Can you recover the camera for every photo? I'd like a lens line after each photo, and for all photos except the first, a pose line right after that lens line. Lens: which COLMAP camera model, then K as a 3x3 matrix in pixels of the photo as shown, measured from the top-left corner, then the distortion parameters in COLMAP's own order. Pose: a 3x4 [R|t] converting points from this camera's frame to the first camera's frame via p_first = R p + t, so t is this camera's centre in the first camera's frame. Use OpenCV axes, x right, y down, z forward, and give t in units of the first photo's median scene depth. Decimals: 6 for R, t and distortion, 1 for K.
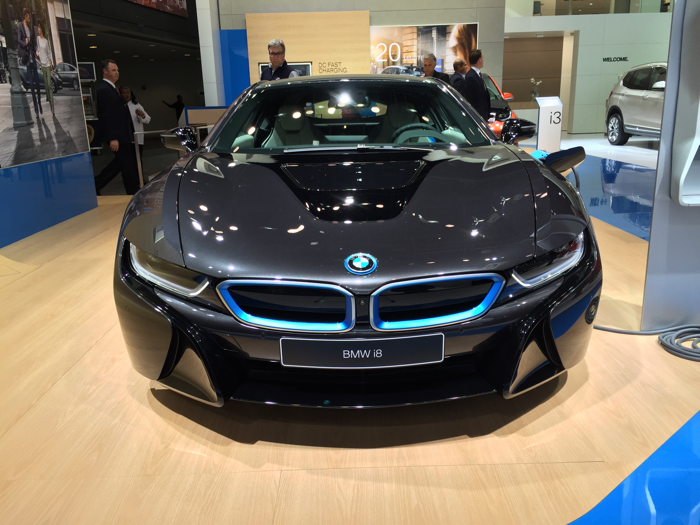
lens RADIAL K [[594.3, 0, 350.0], [0, 594.3, 262.5], [0, 0, 1]] dist [0.072381, -0.111301]
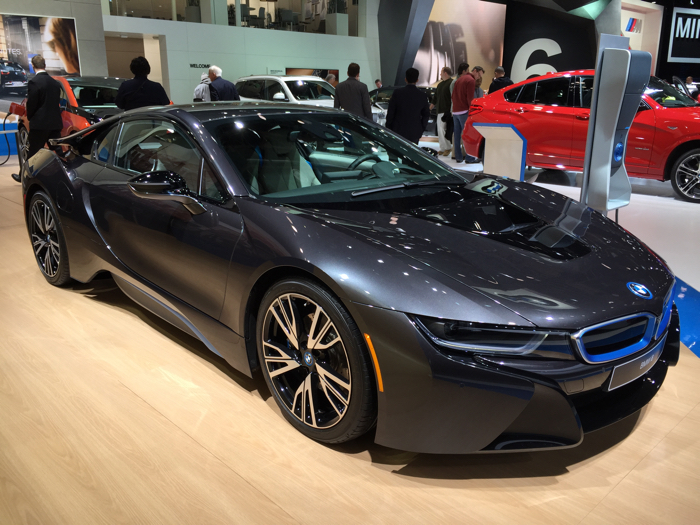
lens RADIAL K [[594.3, 0, 350.0], [0, 594.3, 262.5], [0, 0, 1]] dist [0.072381, -0.111301]
pose [[0.731129, -0.157235, 0.663873, -0.145933], [0.154208, 0.985983, 0.063694, -0.025304], [-0.664583, 0.055806, 0.745128, 0.058910]]
